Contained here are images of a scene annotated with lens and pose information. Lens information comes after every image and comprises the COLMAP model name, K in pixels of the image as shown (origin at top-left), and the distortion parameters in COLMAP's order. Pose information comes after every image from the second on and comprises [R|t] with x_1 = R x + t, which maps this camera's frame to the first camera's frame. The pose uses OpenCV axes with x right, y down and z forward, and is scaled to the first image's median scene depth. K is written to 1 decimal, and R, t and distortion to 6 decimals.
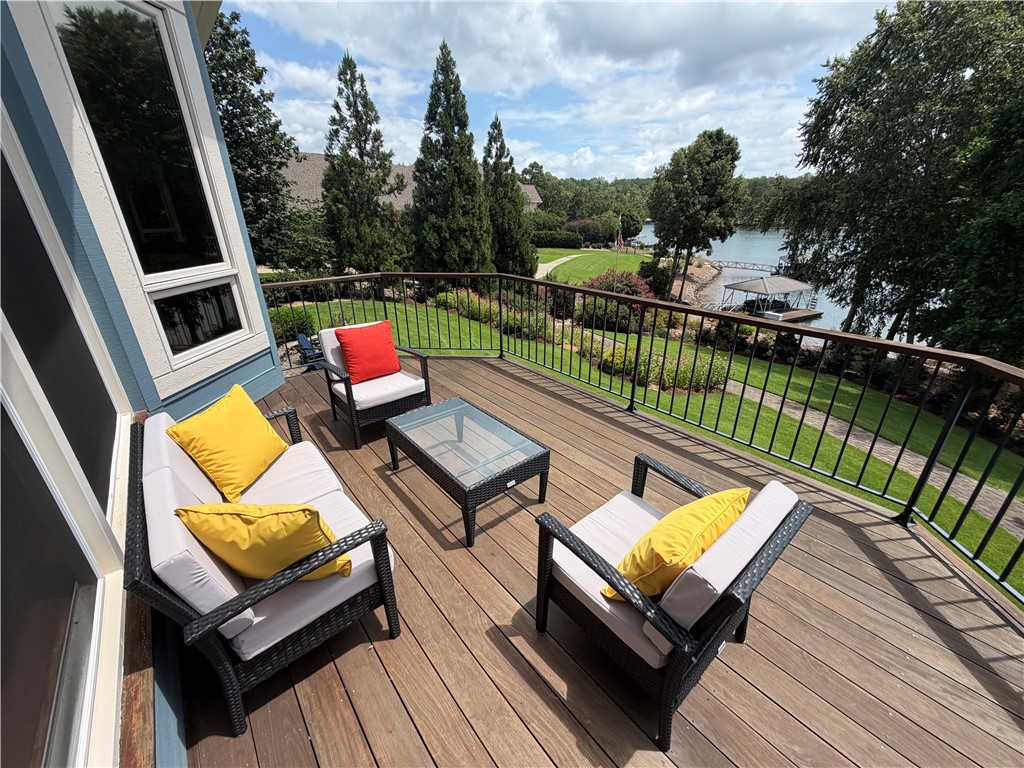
lens RADIAL K [[408.3, 0, 512.2], [0, 408.3, 386.3], [0, 0, 1]] dist [0.003307, 0.000364]
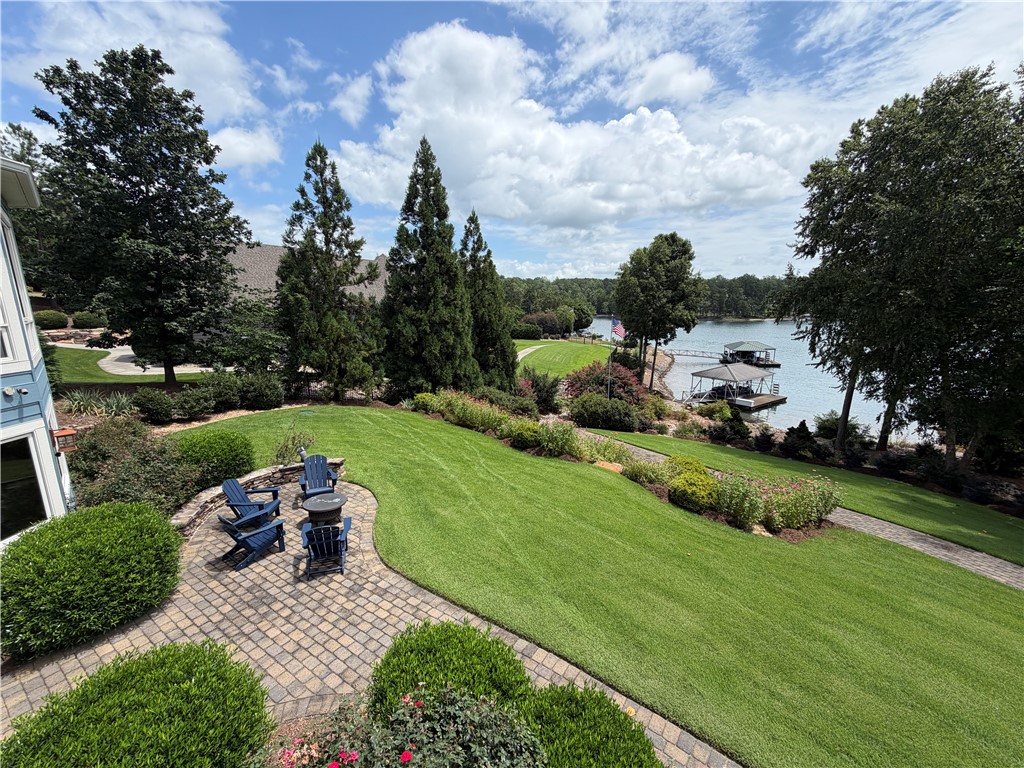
lens RADIAL K [[408.3, 0, 514.8], [0, 408.3, 382.8], [0, 0, 1]] dist [0.003307, 0.000364]
pose [[0.991936, -0.023367, 0.124566, -0.083188], [0.049845, 0.975579, -0.213918, -0.061417], [-0.116525, 0.218402, 0.968877, 0.161702]]
